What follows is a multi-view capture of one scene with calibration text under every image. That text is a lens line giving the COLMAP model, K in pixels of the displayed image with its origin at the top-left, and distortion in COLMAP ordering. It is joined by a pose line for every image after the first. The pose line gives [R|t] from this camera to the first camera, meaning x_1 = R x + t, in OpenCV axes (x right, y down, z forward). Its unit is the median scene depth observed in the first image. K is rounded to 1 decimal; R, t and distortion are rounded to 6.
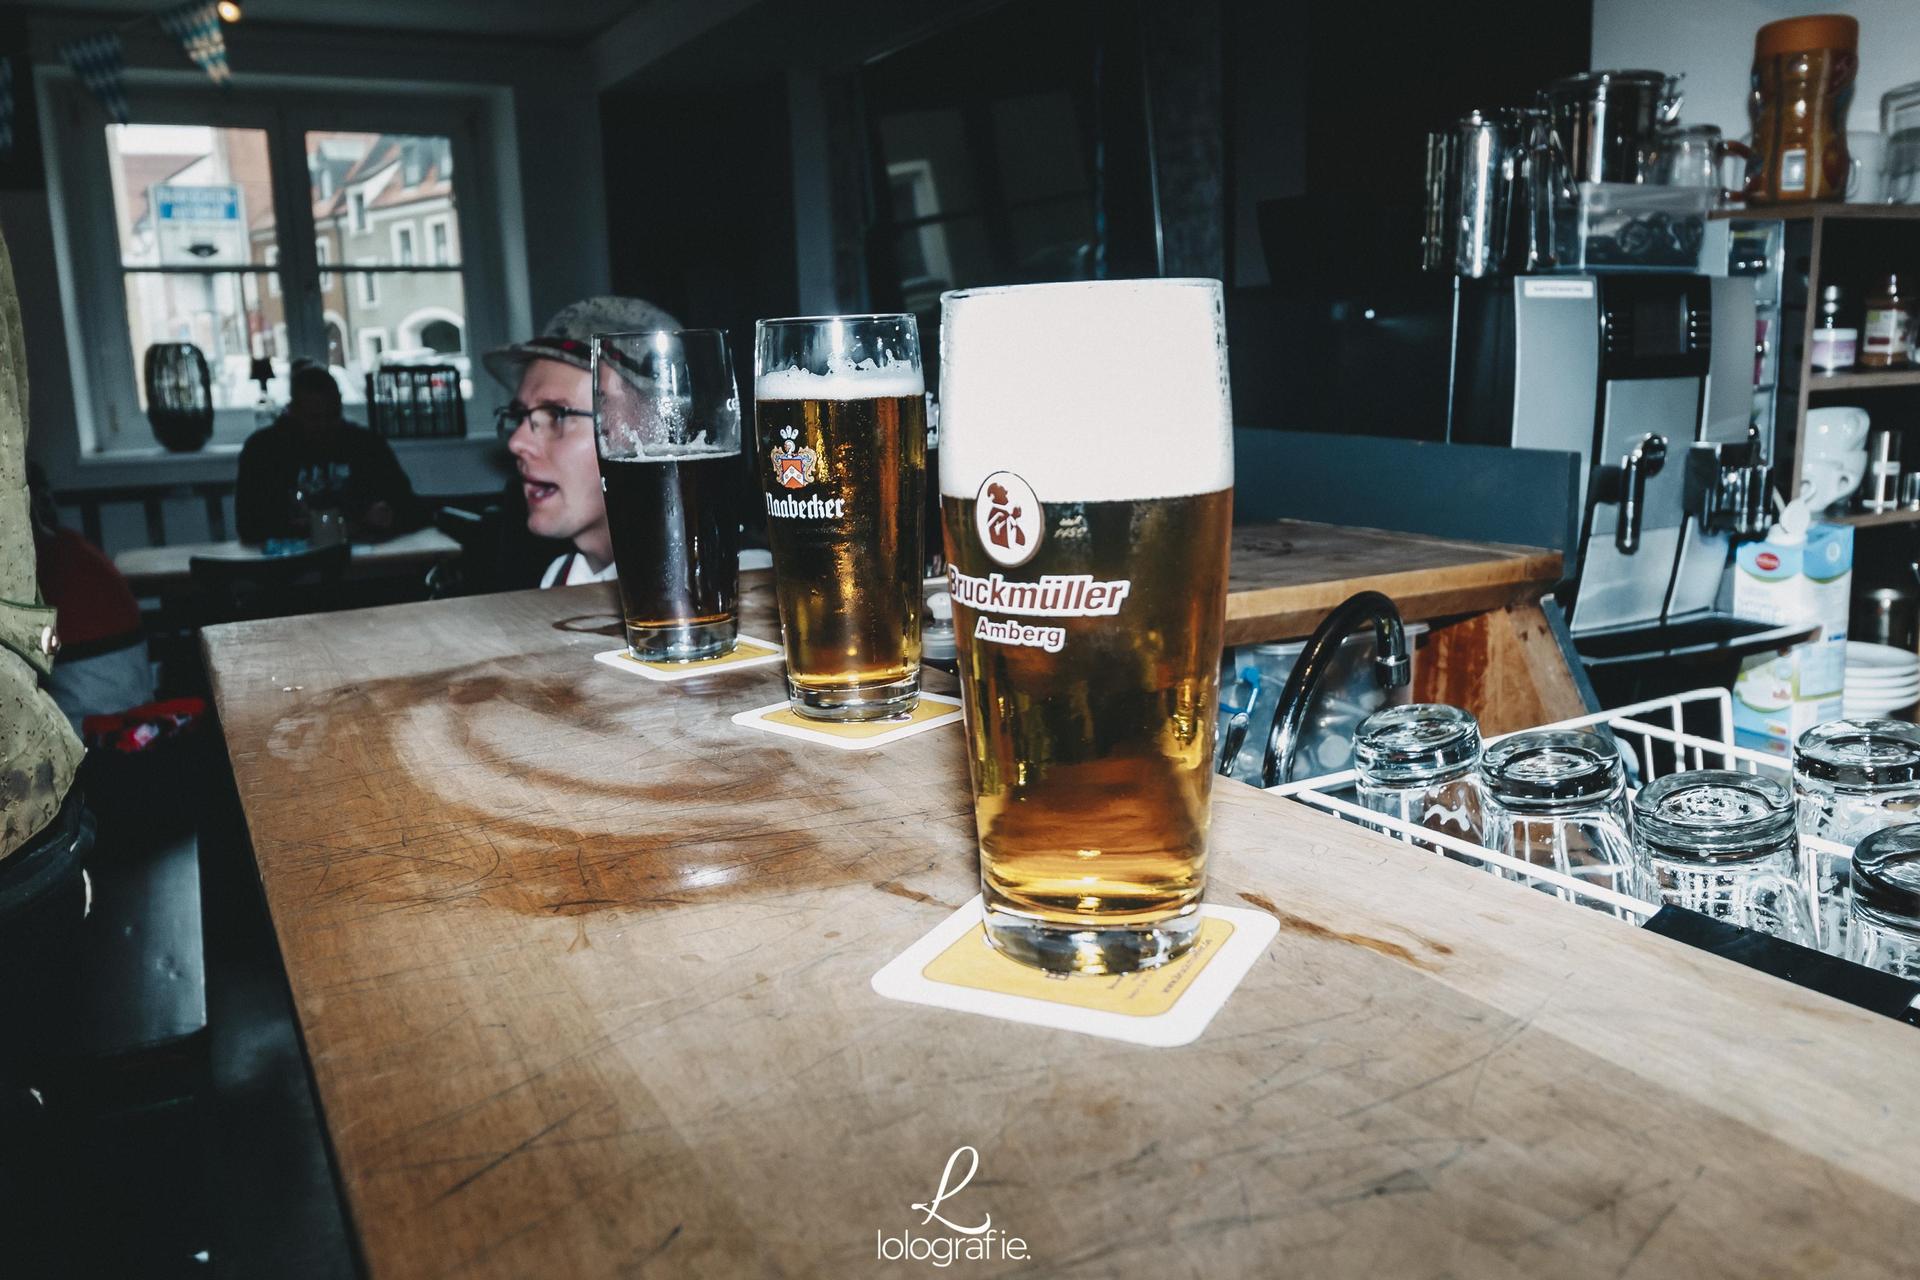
lens RADIAL K [[1531.9, 0, 938.6], [0, 1531.9, 601.9], [0, 0, 1]] dist [0.010084, 0.004685]
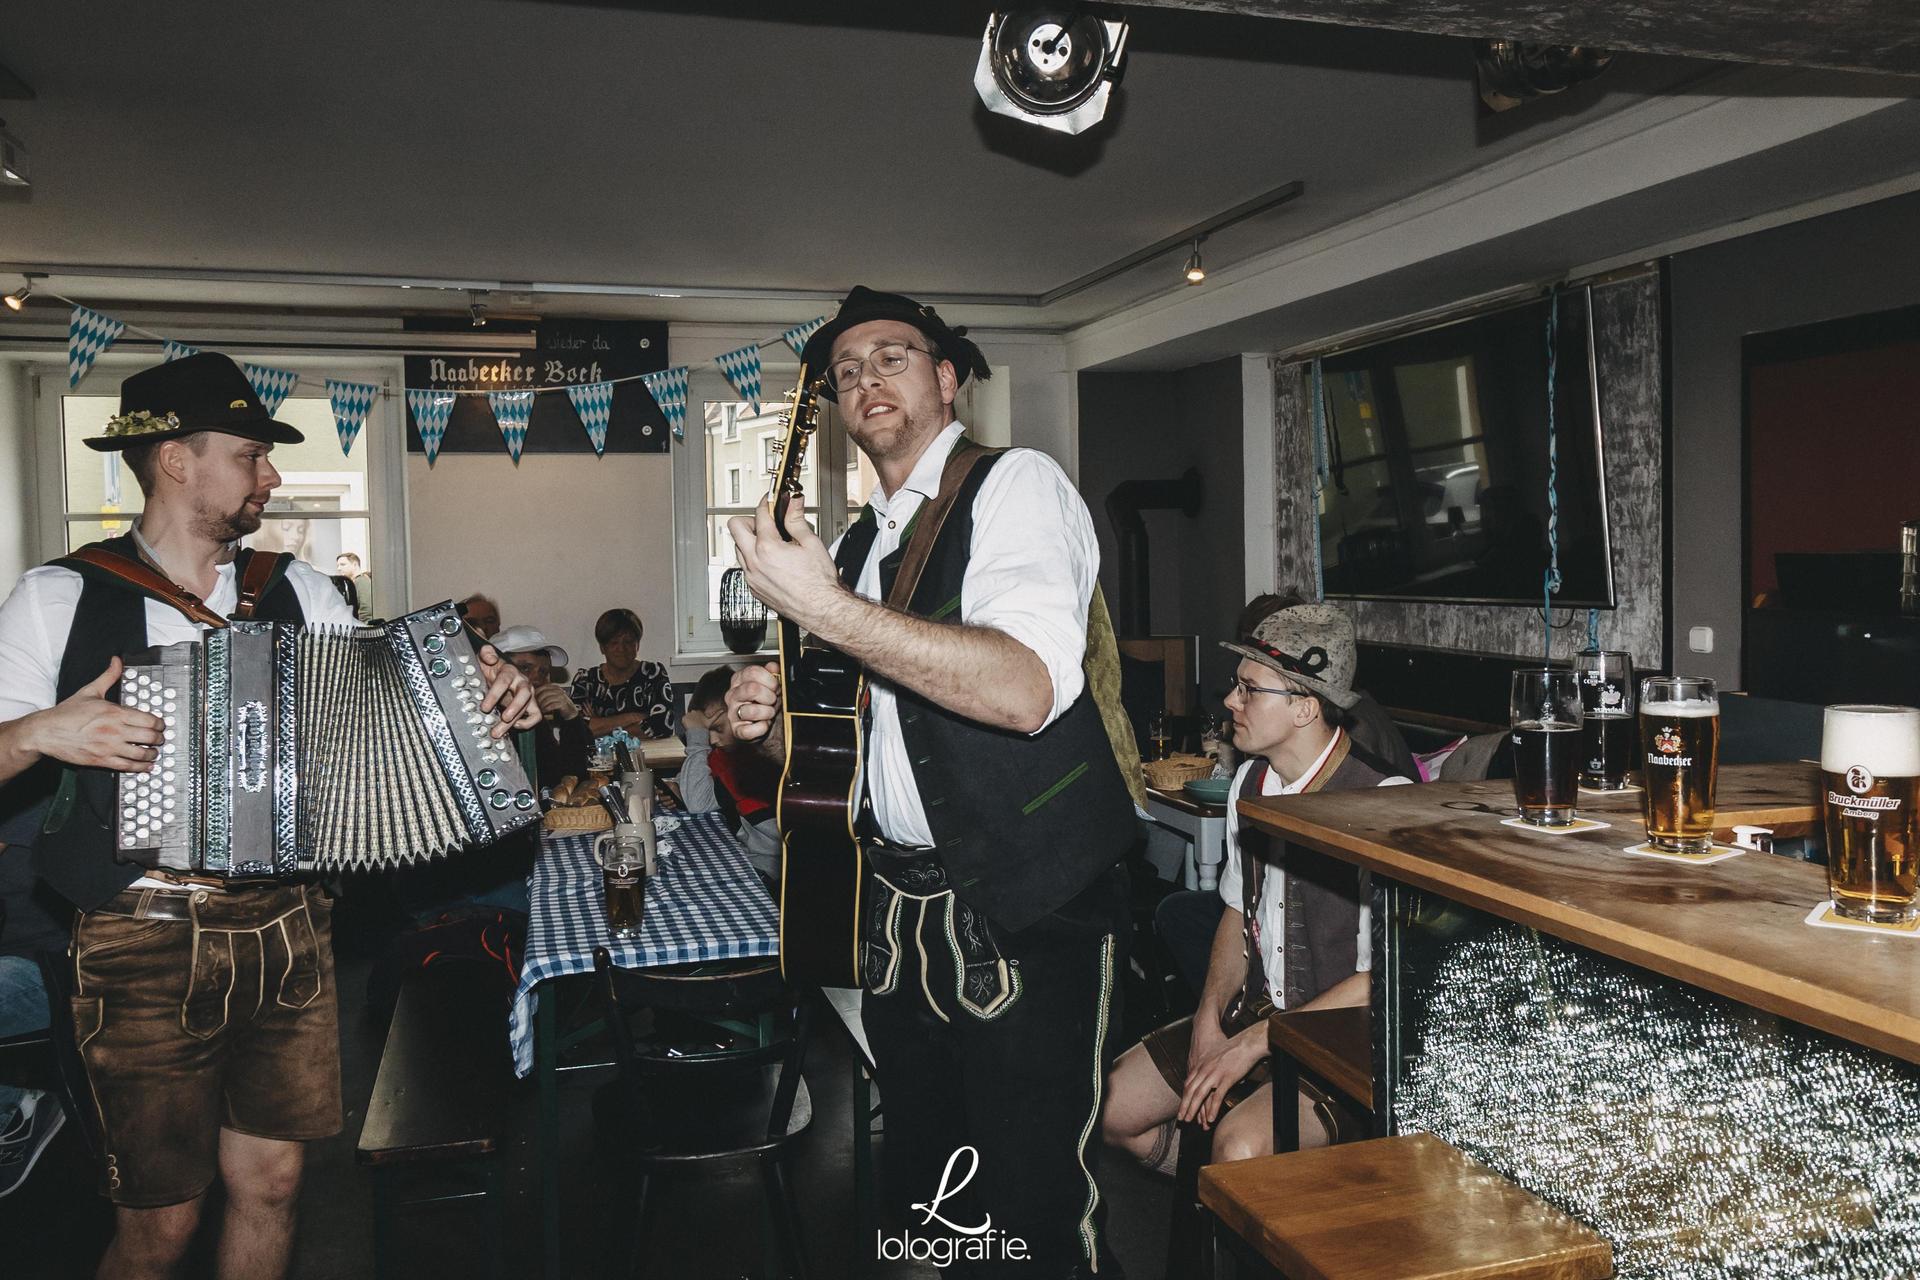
lens RADIAL K [[1531.9, 0, 938.6], [0, 1531.9, 601.9], [0, 0, 1]] dist [0.010084, 0.004685]
pose [[0.980204, 0.020775, -0.196899, -0.730523], [-0.045228, 0.991680, -0.120522, 0.033163], [0.192757, 0.127042, 0.972988, -1.564563]]
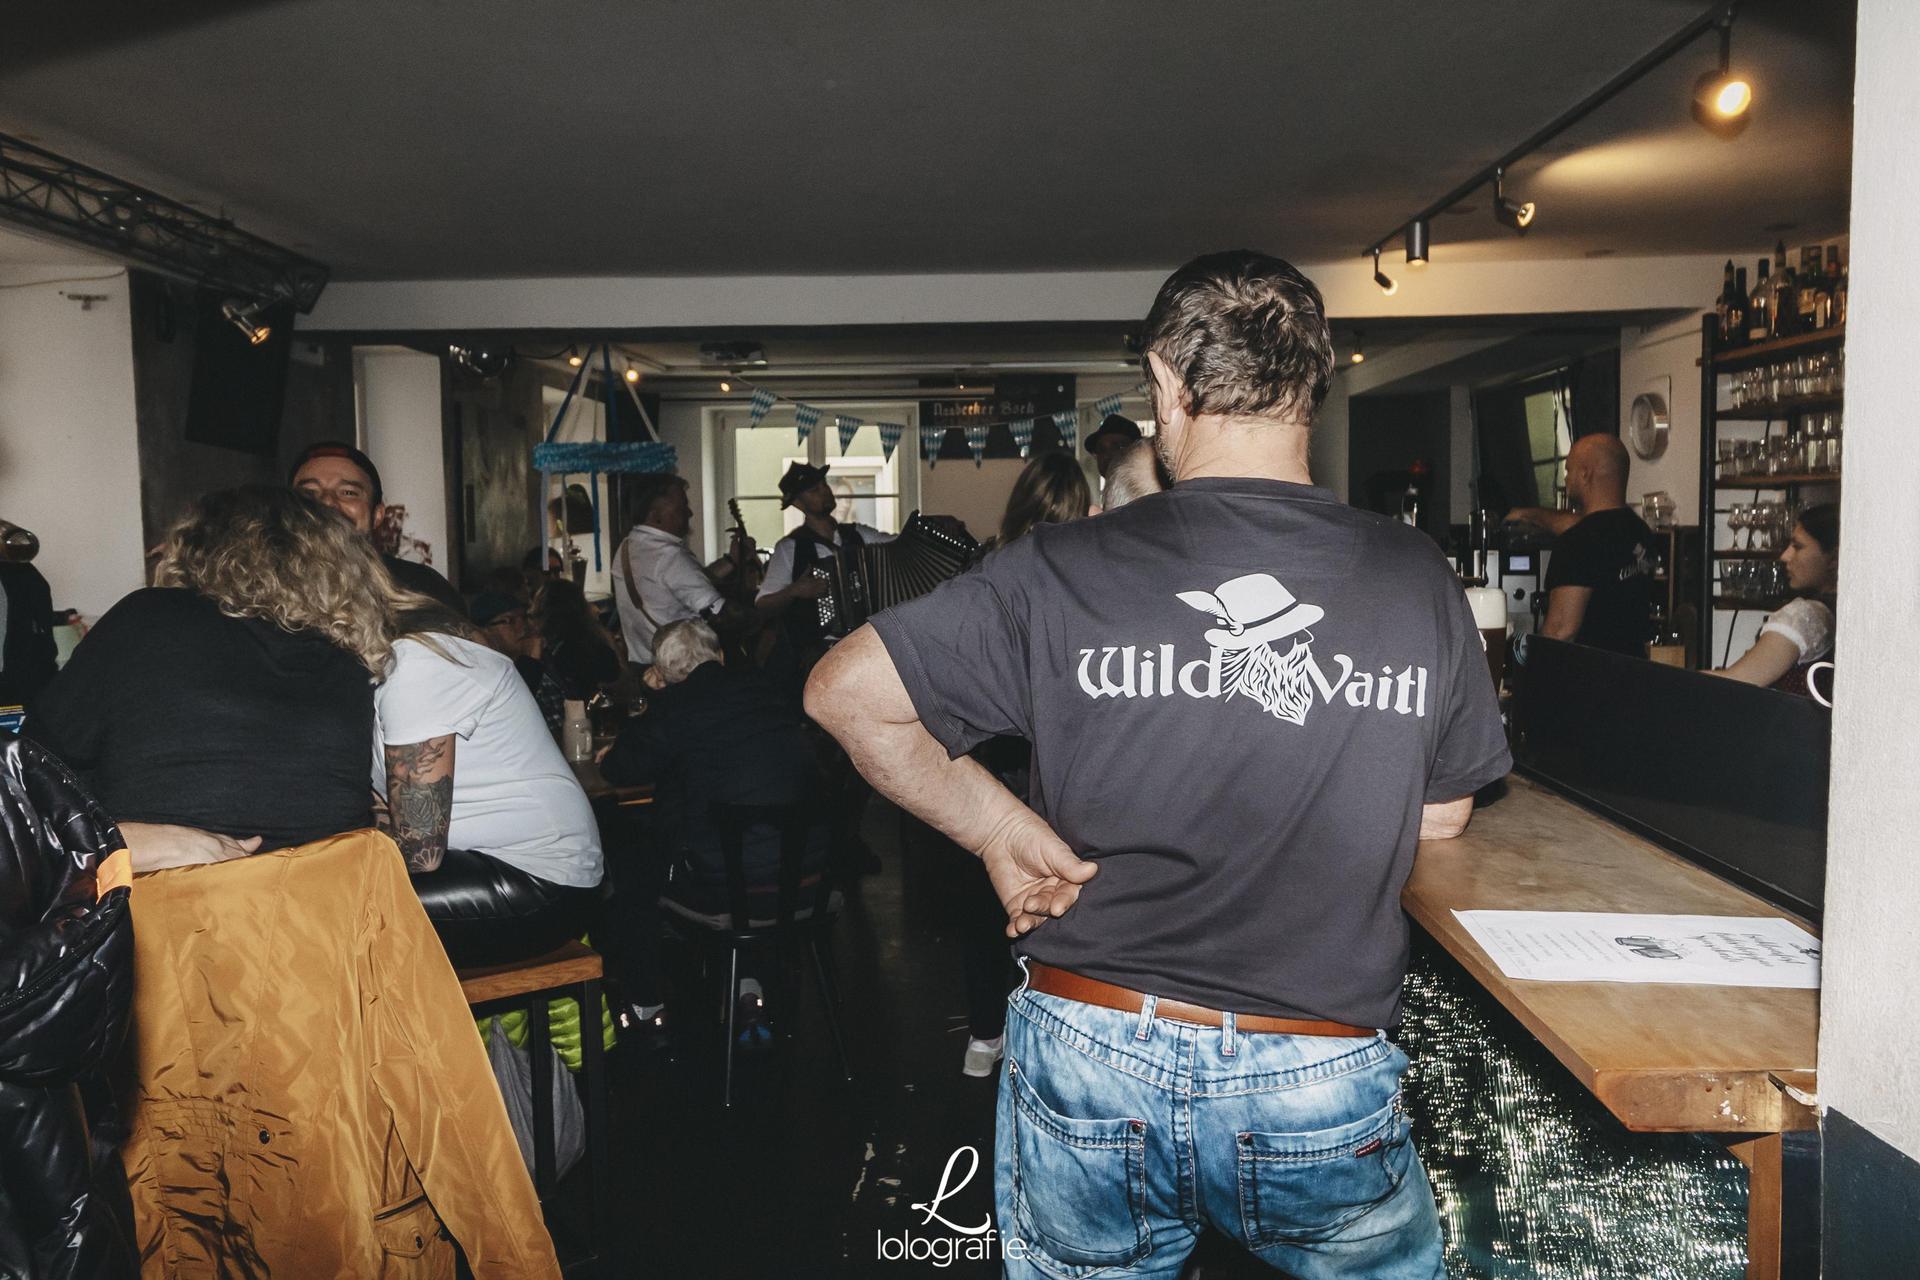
lens RADIAL K [[1531.9, 0, 938.6], [0, 1531.9, 601.9], [0, 0, 1]] dist [0.010084, 0.004685]
pose [[0.865529, 0.046286, -0.498715, 2.299493], [-0.094734, 0.992876, -0.072263, 0.718172], [0.491818, 0.109791, 0.863749, -6.514524]]
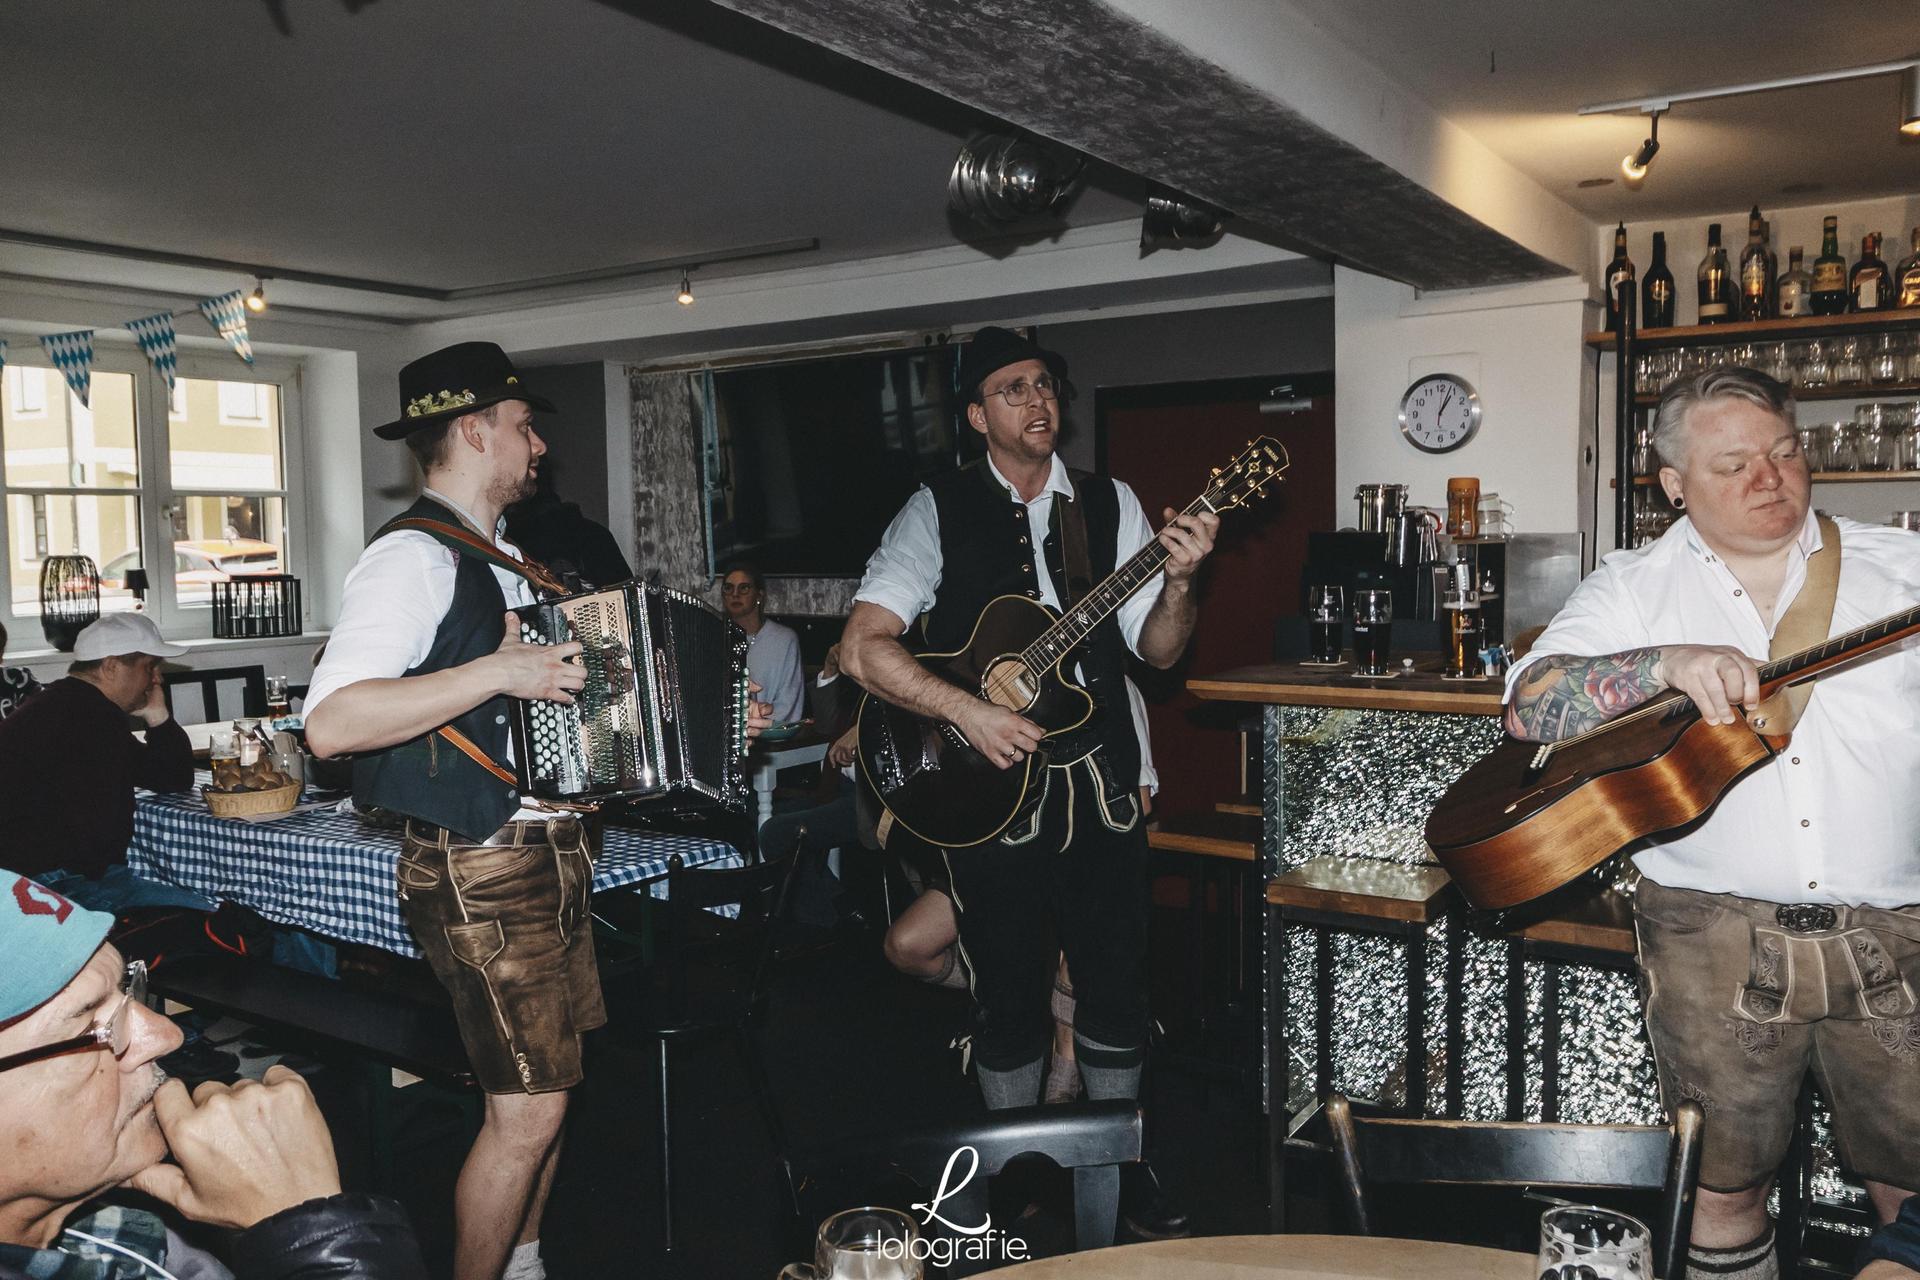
lens RADIAL K [[1531.9, 0, 938.6], [0, 1531.9, 601.9], [0, 0, 1]] dist [0.010084, 0.004685]
pose [[0.889900, -0.001224, 0.456154, -3.584115], [0.058960, 0.991916, -0.112364, 0.257631], [-0.452329, 0.126888, 0.882778, -2.339729]]
